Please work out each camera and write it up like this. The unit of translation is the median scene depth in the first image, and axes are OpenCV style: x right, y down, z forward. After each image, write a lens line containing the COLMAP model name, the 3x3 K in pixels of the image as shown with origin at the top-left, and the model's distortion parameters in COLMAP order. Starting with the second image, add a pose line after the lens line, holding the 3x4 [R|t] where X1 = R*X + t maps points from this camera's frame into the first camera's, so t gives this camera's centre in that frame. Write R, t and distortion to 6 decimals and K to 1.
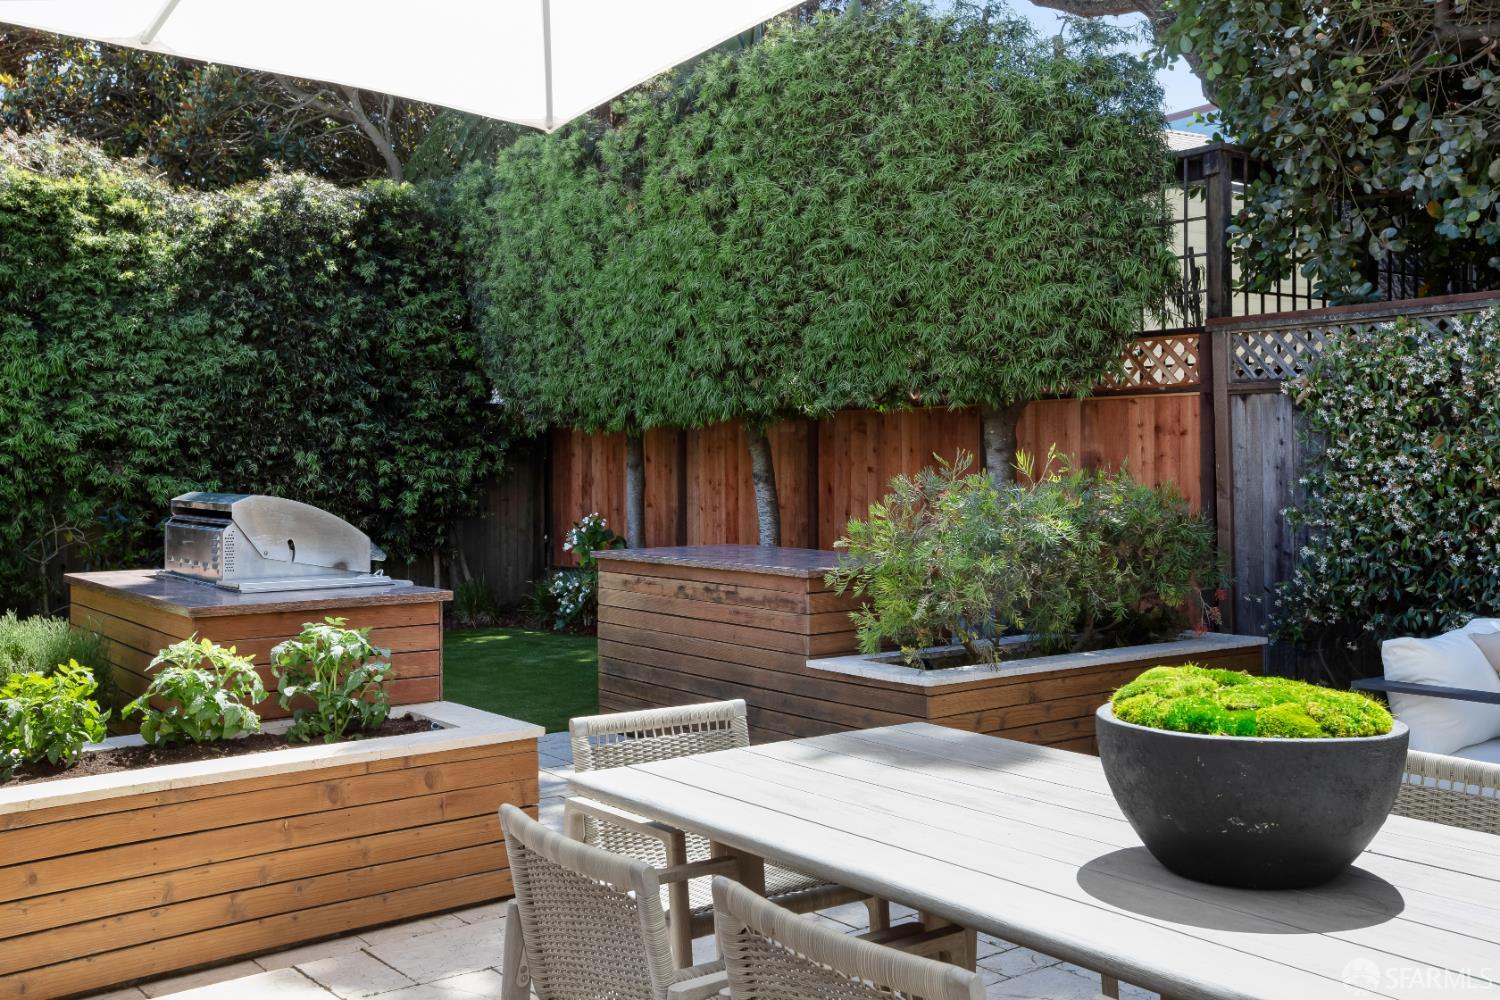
lens RADIAL K [[1465.7, 0, 750.4], [0, 1465.7, 494.9], [0, 0, 1]] dist [0.055967, 0.000000]
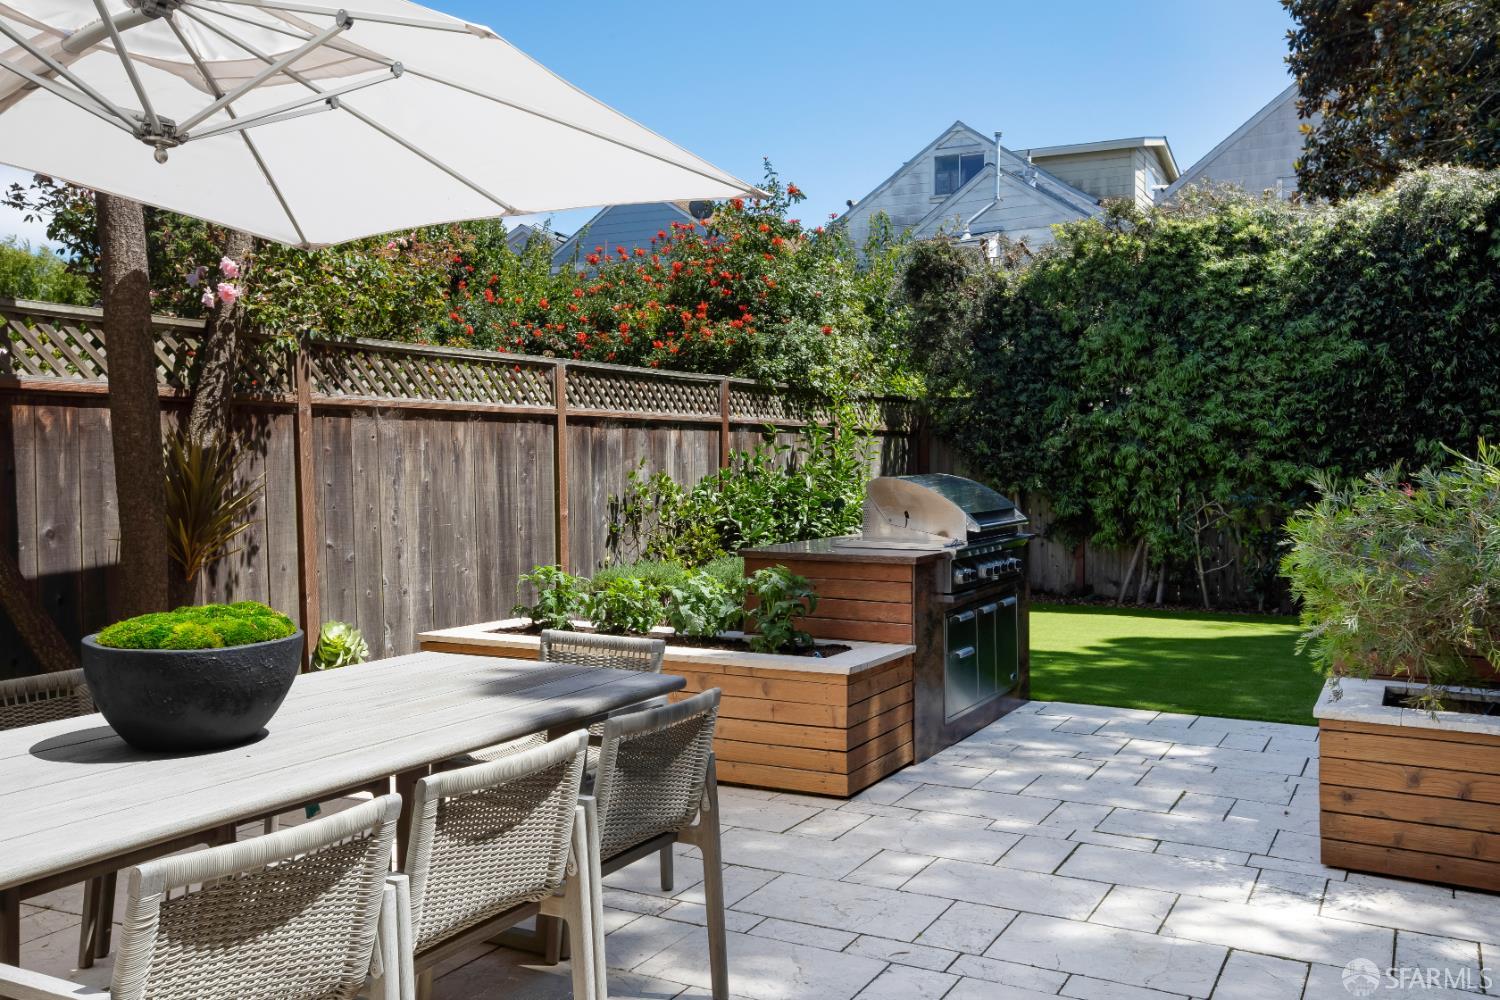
lens RADIAL K [[1317.5, 0, 760.0], [0, 1317.5, 469.6], [0, 0, 1]] dist [0.054751, 0.005536]
pose [[0.401077, 0.015992, -0.915905, 0.383120], [-0.020295, 0.999757, 0.008569, -0.007439], [0.915819, 0.015152, 0.401305, 0.220254]]
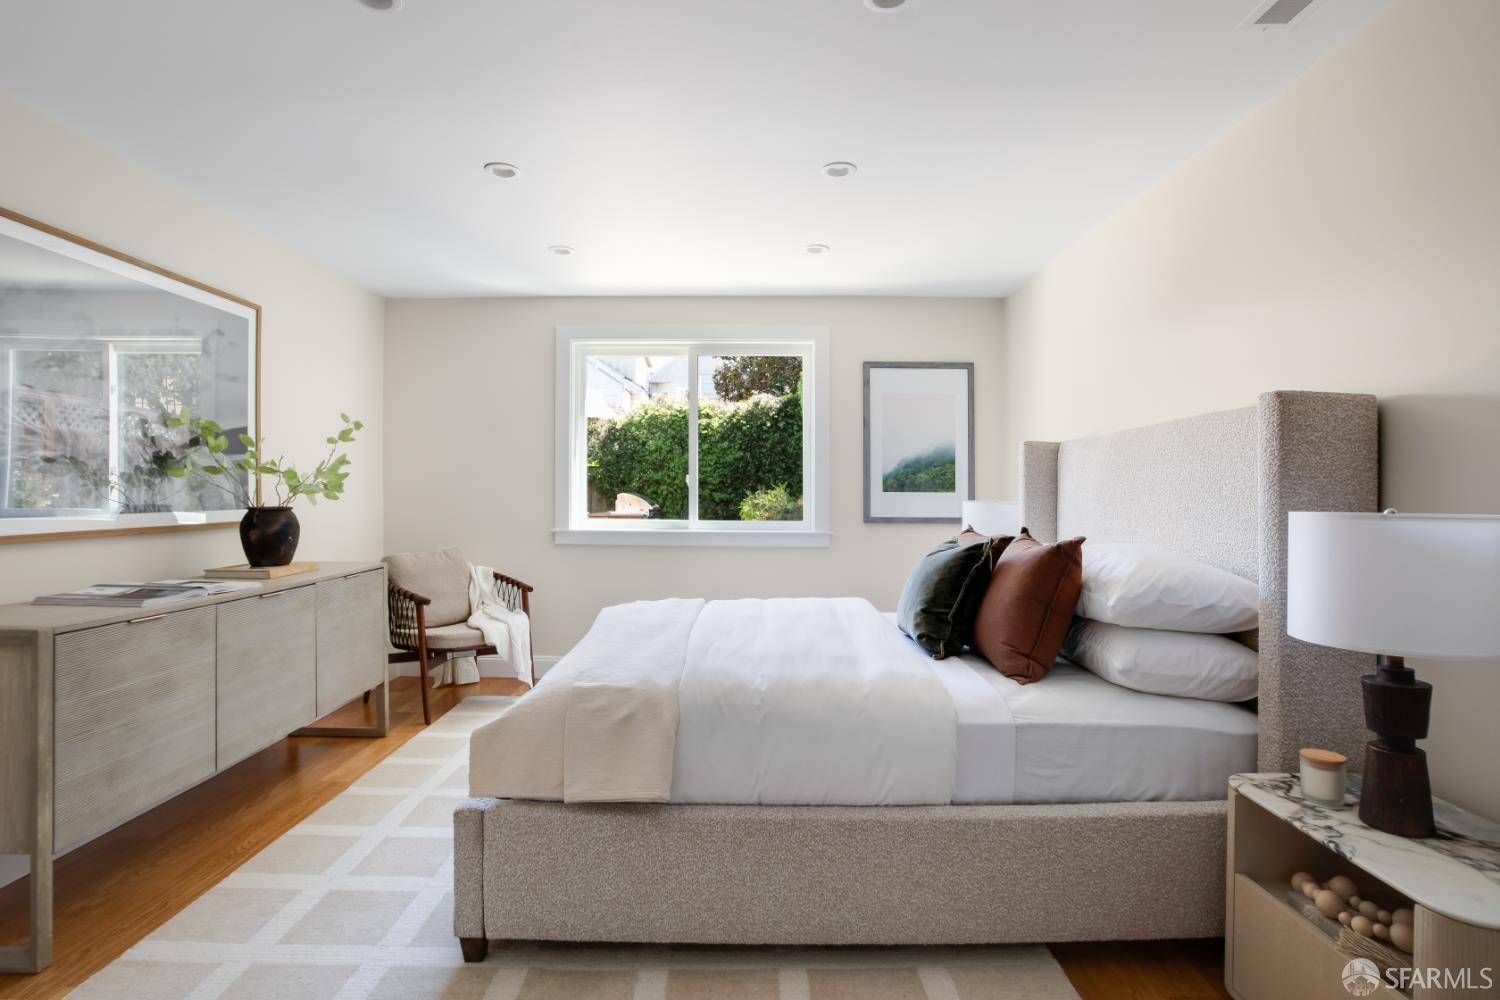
lens RADIAL K [[728.8, 0, 753.6], [0, 728.8, 501.7], [0, 0, 1]] dist [-0.000143, -0.000003]
pose [[0.772317, 0.016959, -0.635010, 0.688701], [-0.023876, 0.999712, -0.002340, 0.009501], [0.634788, 0.016969, 0.772500, -0.188241]]
